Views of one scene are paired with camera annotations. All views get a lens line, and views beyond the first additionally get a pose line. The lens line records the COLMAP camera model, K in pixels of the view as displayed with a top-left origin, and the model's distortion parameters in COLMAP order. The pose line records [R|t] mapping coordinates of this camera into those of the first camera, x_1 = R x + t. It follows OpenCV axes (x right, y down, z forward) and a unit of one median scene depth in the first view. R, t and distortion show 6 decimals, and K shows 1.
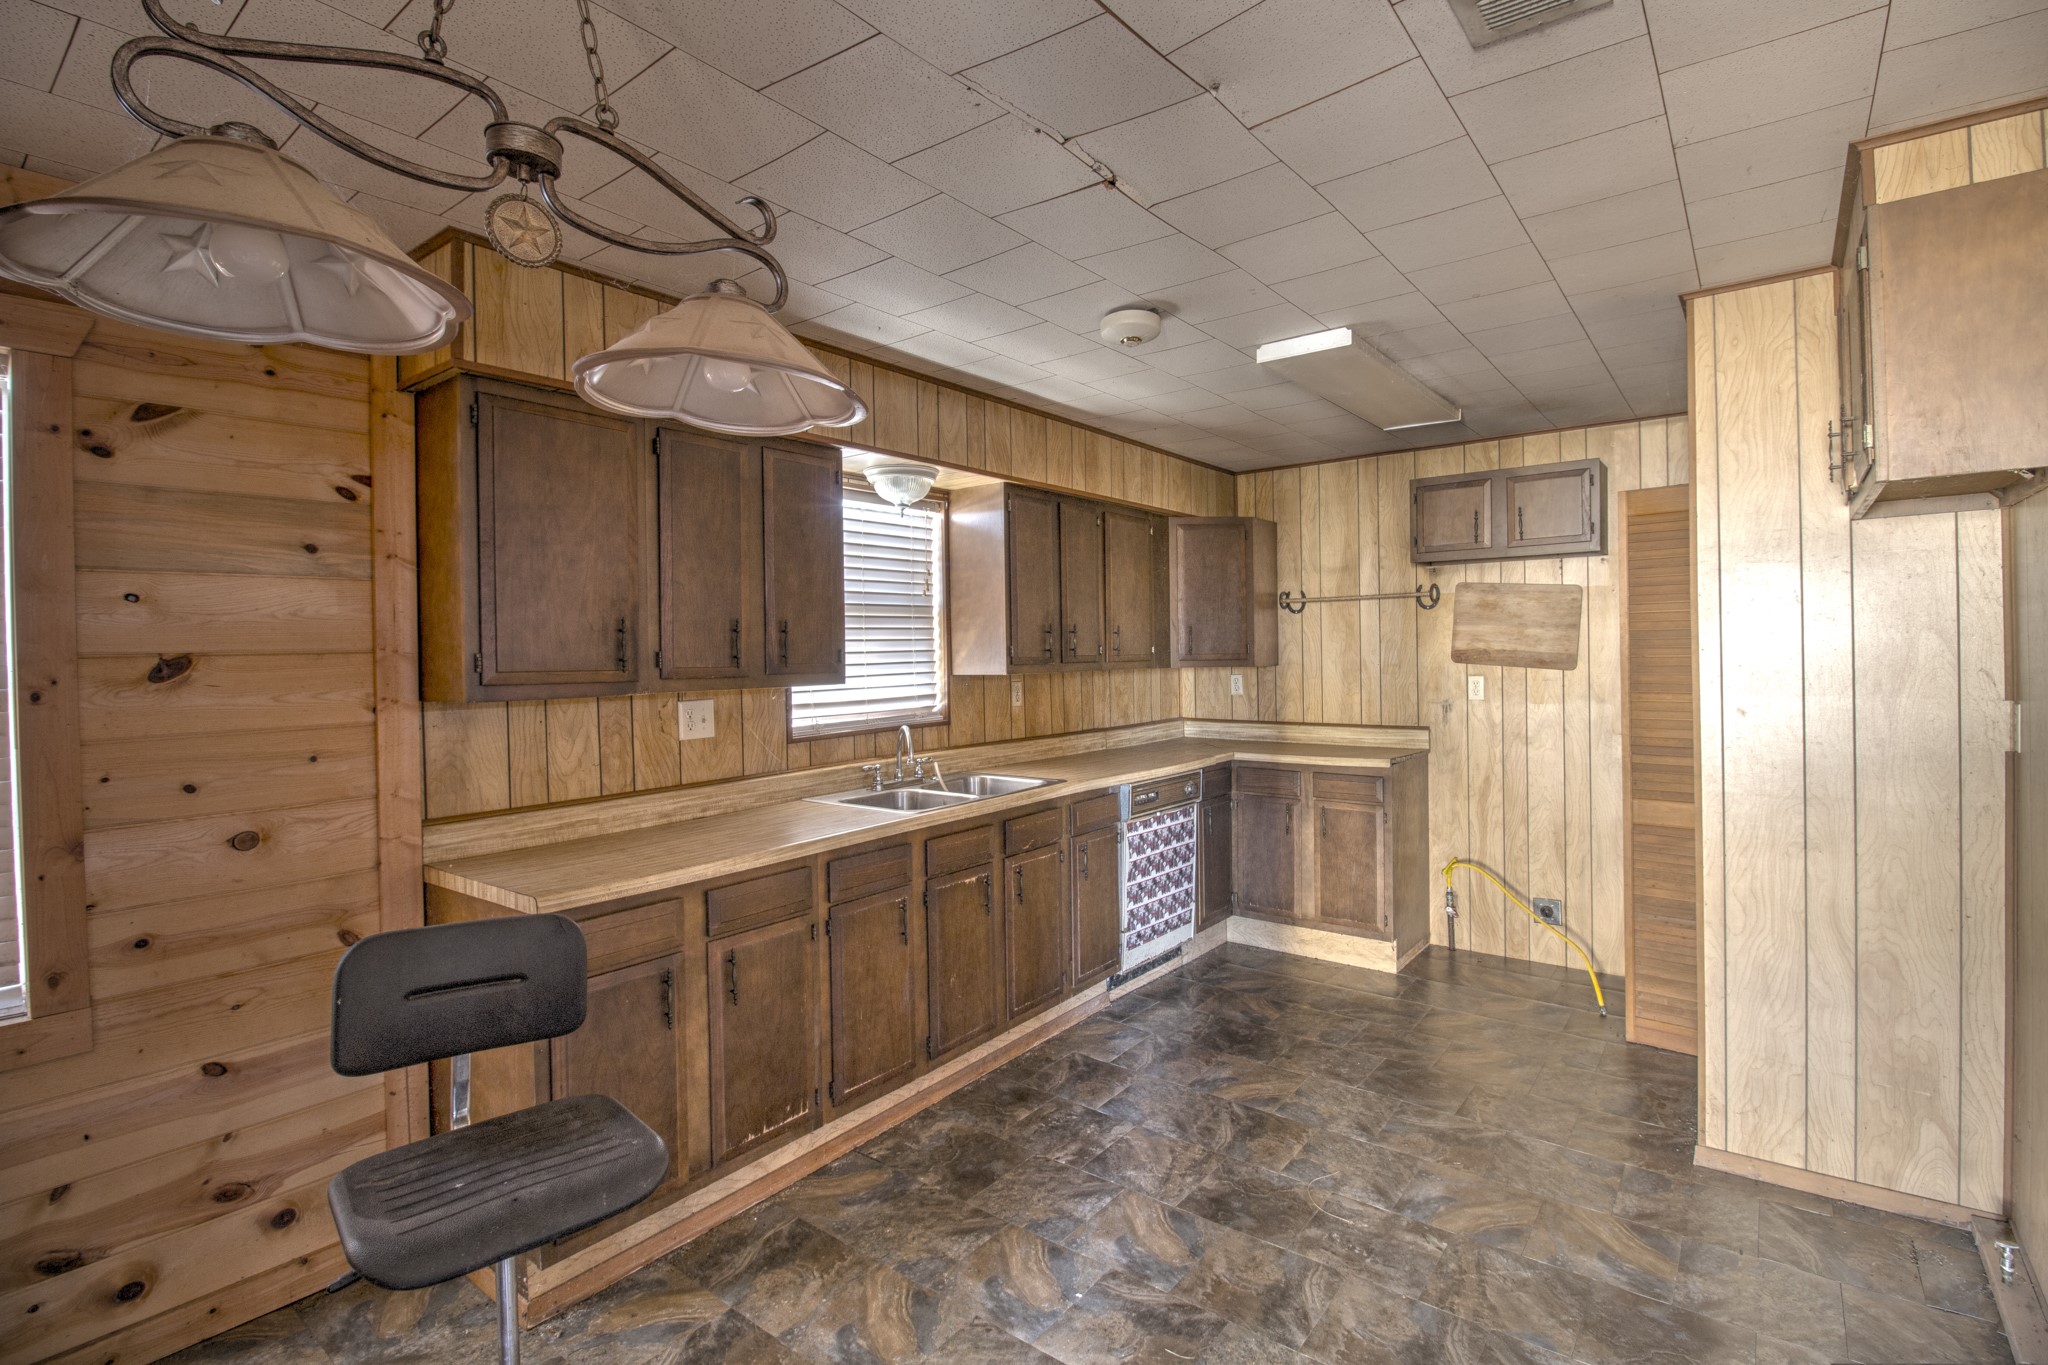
lens RADIAL K [[951.3, 0, 1025.2], [0, 951.3, 668.2], [0, 0, 1]] dist [-0.011851, -0.003262]
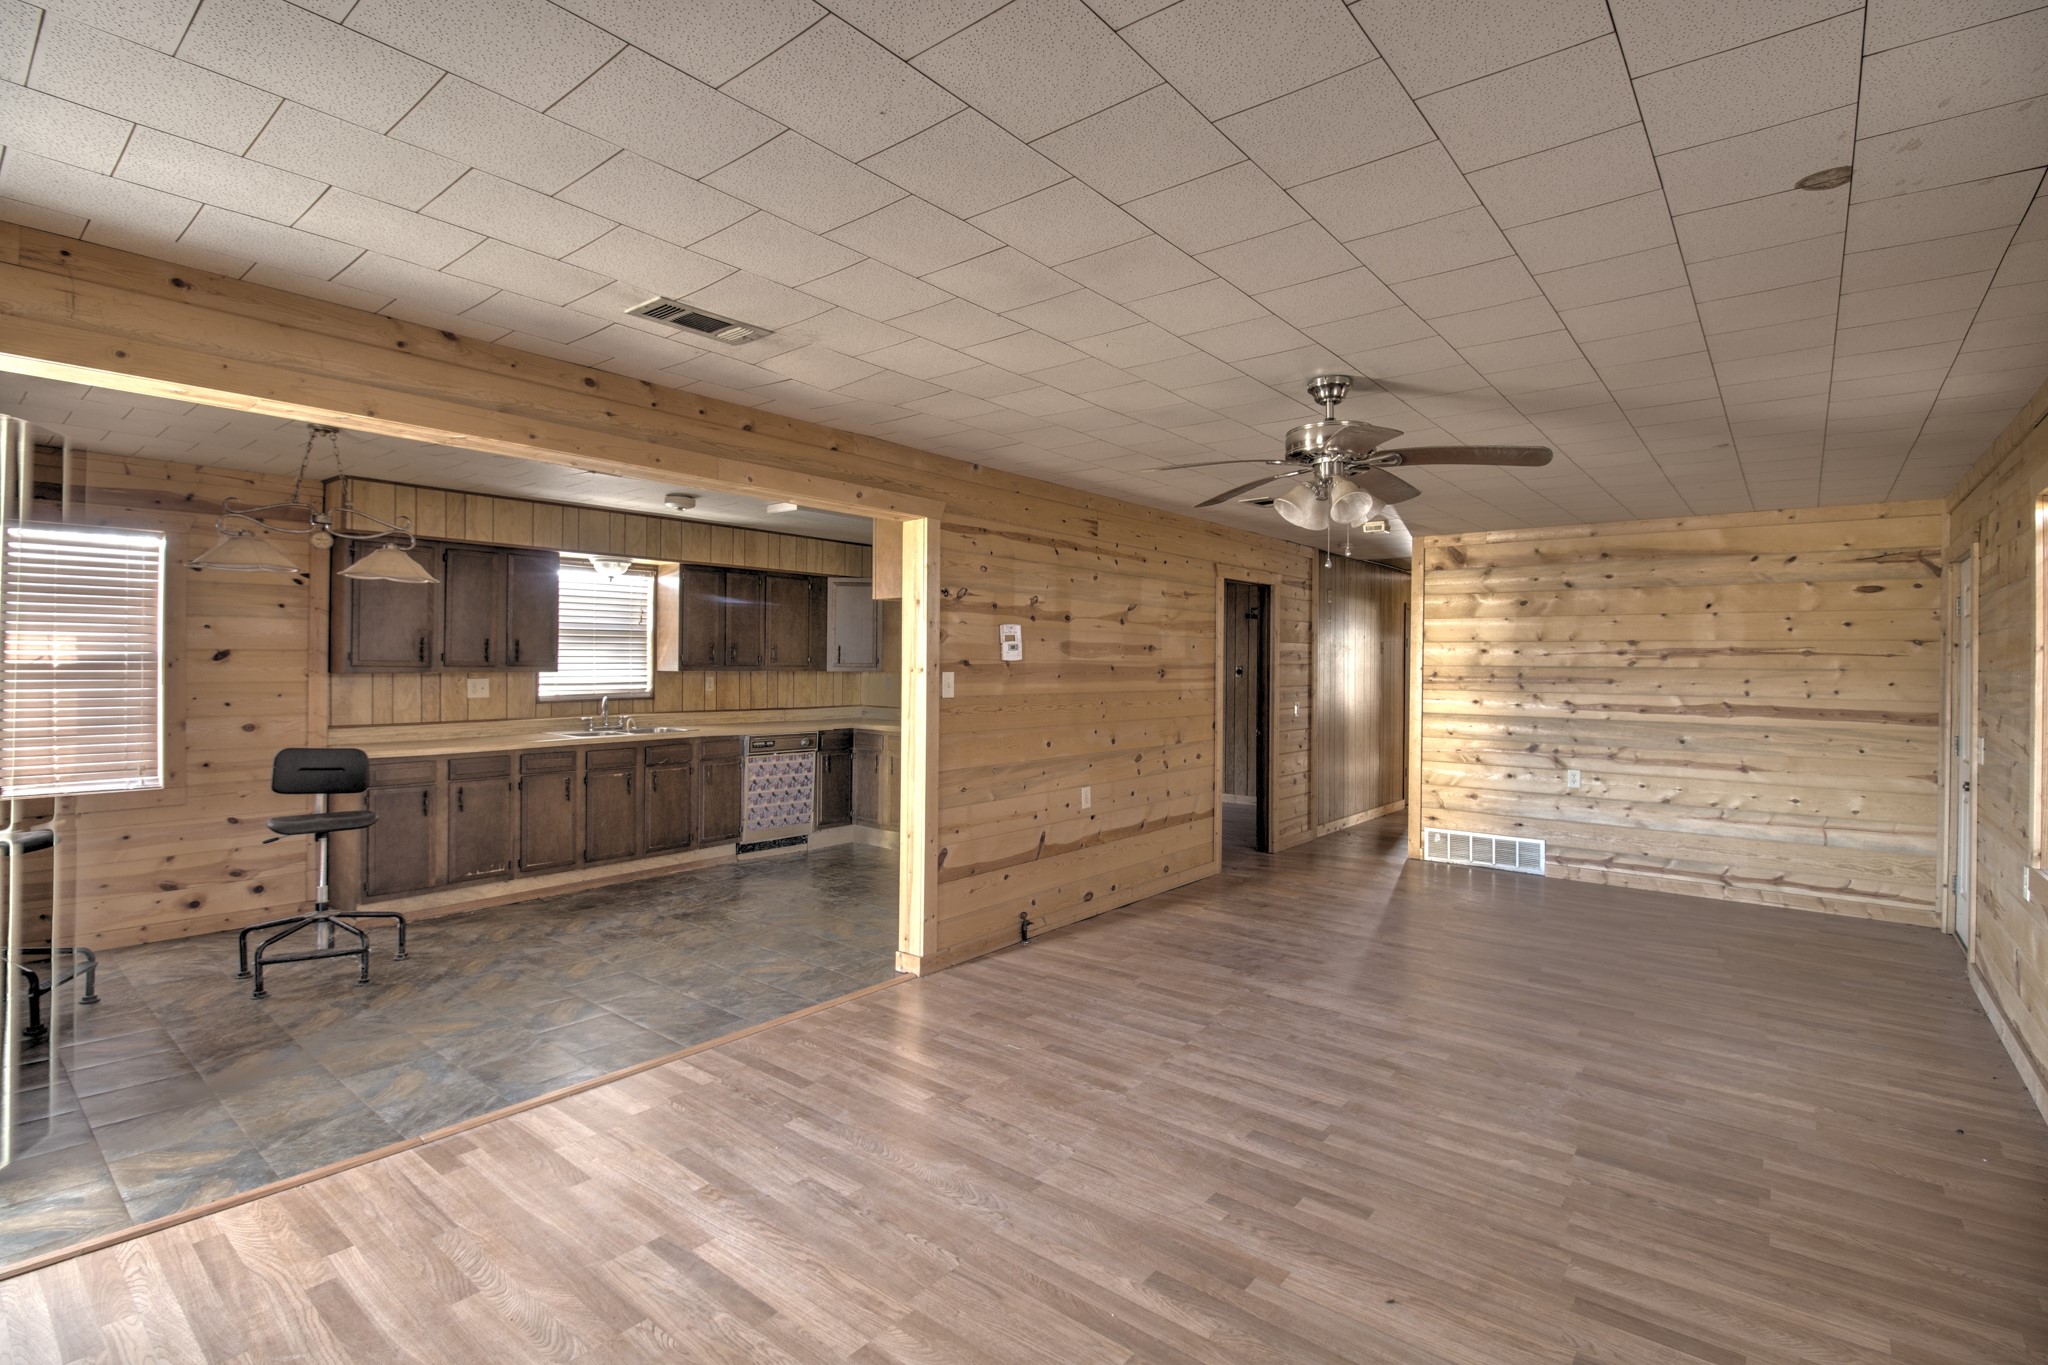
lens RADIAL K [[951.3, 0, 1027.5], [0, 951.3, 665.9], [0, 0, 1]] dist [-0.011851, -0.003262]
pose [[0.999431, 0.023972, -0.023710, 0.962775], [-0.024293, 0.999616, -0.013338, 0.007126], [0.023382, 0.013907, 0.999630, -1.081642]]
